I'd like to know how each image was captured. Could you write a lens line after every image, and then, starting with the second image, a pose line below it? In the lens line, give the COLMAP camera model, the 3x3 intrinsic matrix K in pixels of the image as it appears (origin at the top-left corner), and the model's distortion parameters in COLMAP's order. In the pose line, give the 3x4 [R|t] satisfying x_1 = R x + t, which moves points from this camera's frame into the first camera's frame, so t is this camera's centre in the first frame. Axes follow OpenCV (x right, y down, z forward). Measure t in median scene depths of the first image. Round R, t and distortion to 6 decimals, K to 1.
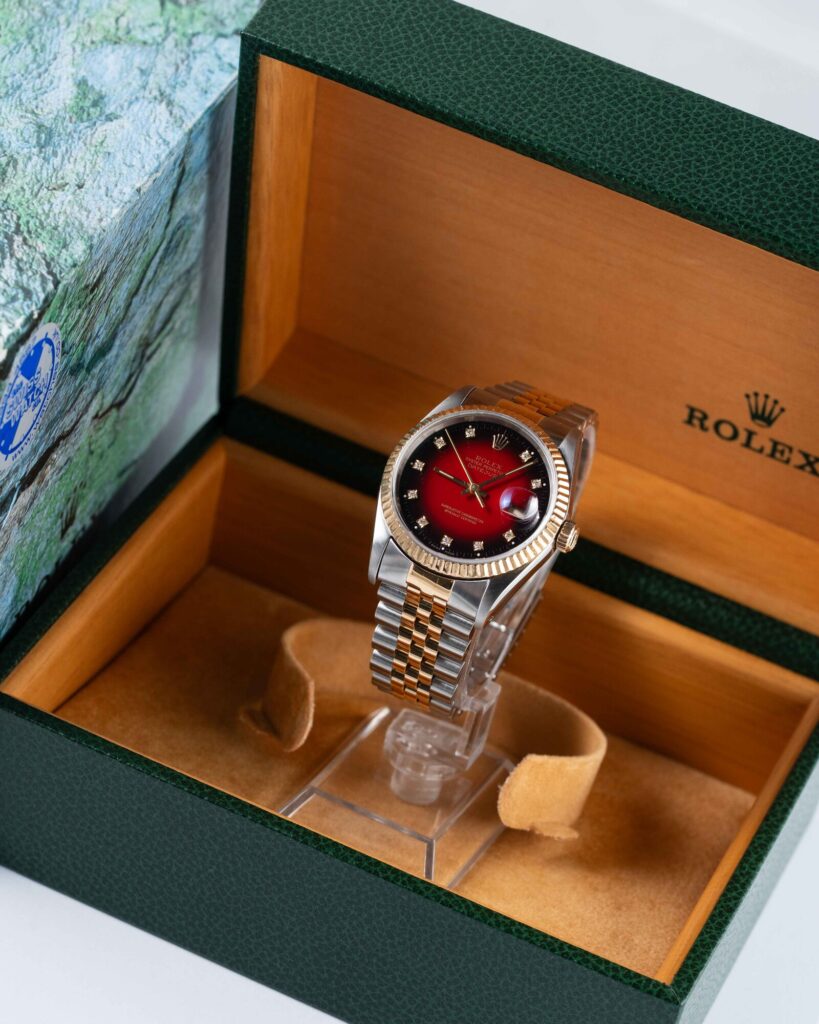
lens RADIAL K [[5023.5, 0, 409.5], [0, 5023.5, 512.0], [0, 0, 1]] dist [-0.191932, 1.059783]
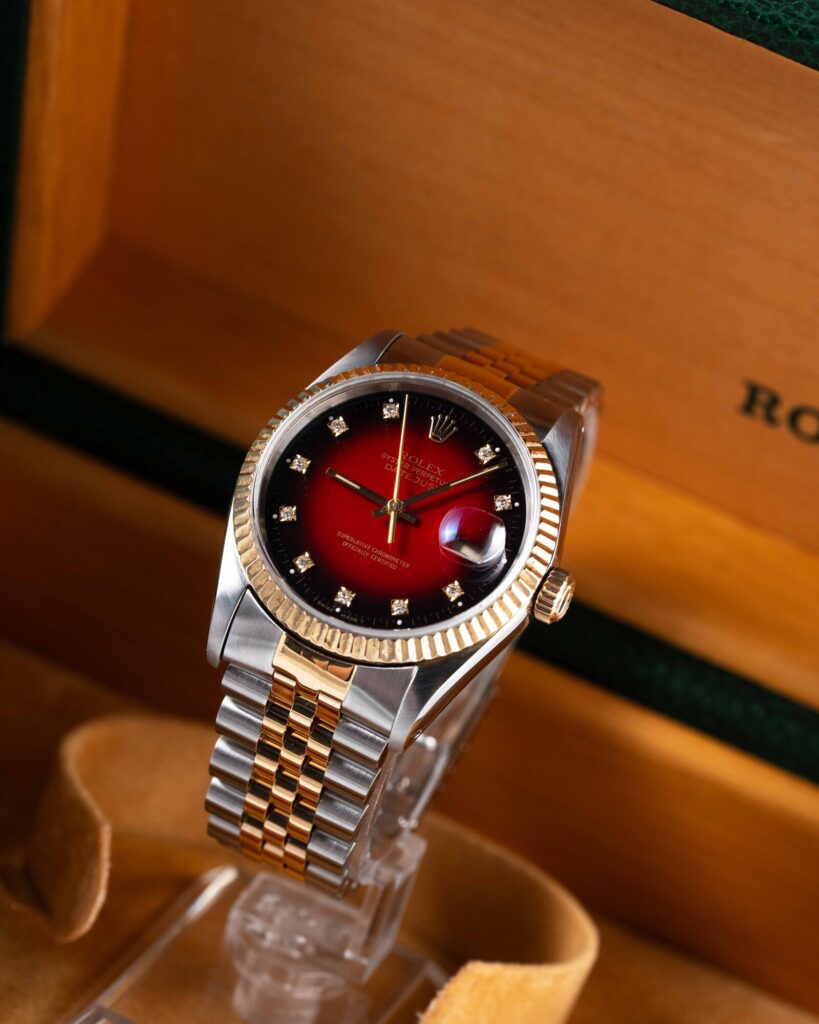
lens RADIAL K [[5023.5, 0, 409.5], [0, 5023.5, 512.0], [0, 0, 1]] dist [-0.191932, 1.059783]
pose [[0.999064, 0.032674, 0.028359, -0.001812], [-0.032550, 0.999458, -0.004844, -0.001361], [-0.028502, 0.003917, 0.999586, 0.416594]]
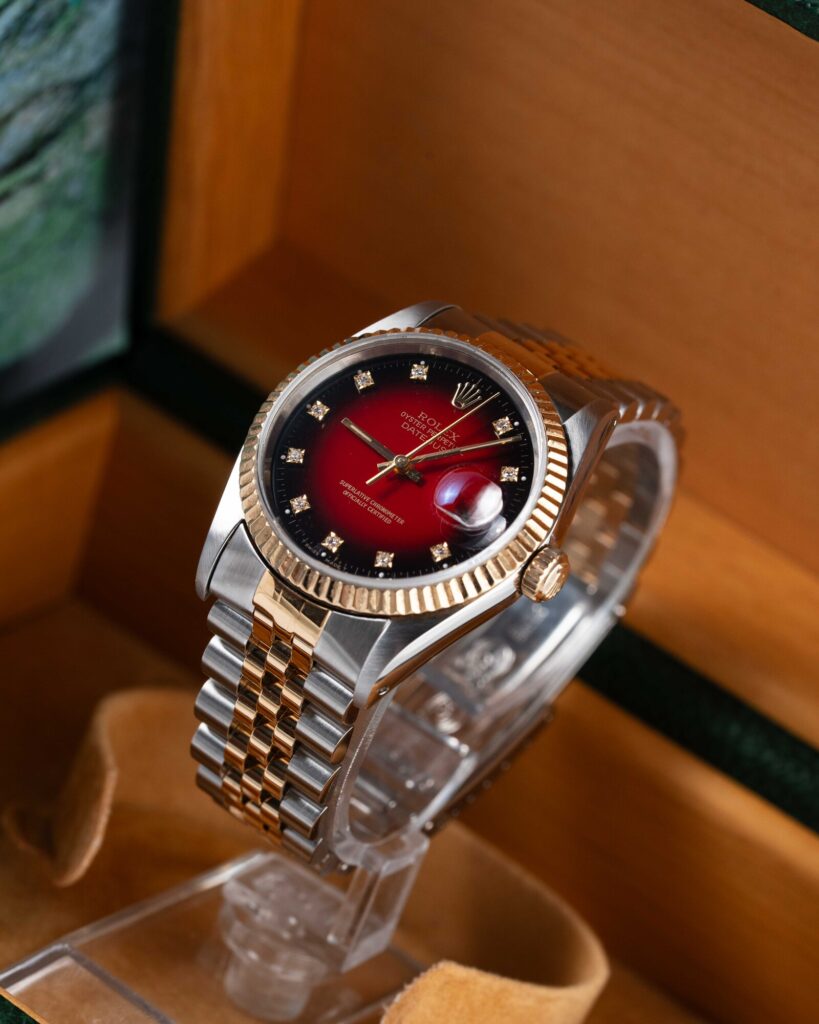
lens RADIAL K [[5023.5, 0, 409.5], [0, 5023.5, 512.0], [0, 0, 1]] dist [-0.191932, 1.059783]
pose [[0.971679, 0.171648, -0.162407, 0.105659], [-0.187088, 0.978659, -0.085001, 0.048222], [0.144351, 0.112978, 0.983056, 0.434158]]
